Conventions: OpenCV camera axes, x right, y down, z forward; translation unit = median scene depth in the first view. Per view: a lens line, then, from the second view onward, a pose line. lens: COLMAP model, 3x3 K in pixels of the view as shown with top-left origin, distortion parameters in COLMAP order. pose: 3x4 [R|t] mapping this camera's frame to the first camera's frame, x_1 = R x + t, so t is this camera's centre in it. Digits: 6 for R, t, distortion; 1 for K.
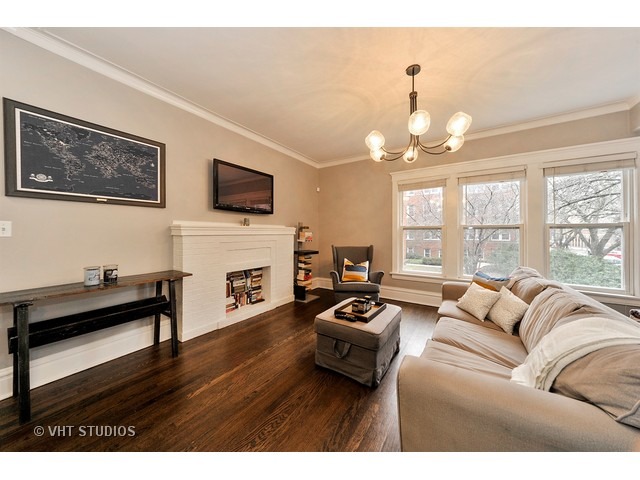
lens RADIAL K [[222.1, 0, 319.8], [0, 222.1, 234.4], [0, 0, 1]] dist [-0.000780, -0.000082]
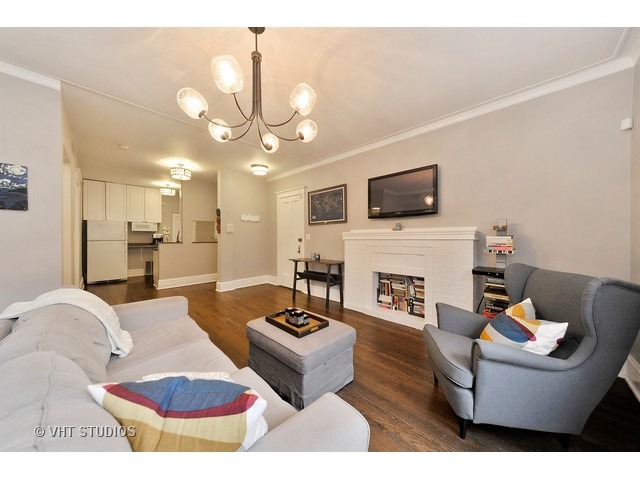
lens RADIAL K [[222.1, 0, 319.8], [0, 222.1, 234.4], [0, 0, 1]] dist [-0.000780, -0.000082]
pose [[-0.178111, -0.013929, -0.983912, 0.727897], [-0.000624, 0.999901, -0.014042, -0.007114], [0.984010, -0.001887, -0.178102, 0.846093]]
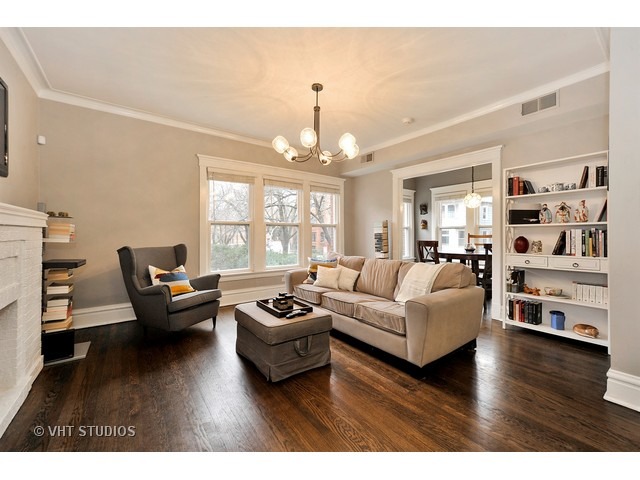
lens RADIAL K [[267.4, 0, 319.1], [0, 267.4, 233.1], [0, 0, 1]] dist [-0.000557, -0.000090]
pose [[0.339473, -0.000291, 0.940616, -0.568370], [0.001834, 0.999998, -0.000352, 0.017074], [-0.940614, 0.001845, 0.339473, 0.318836]]
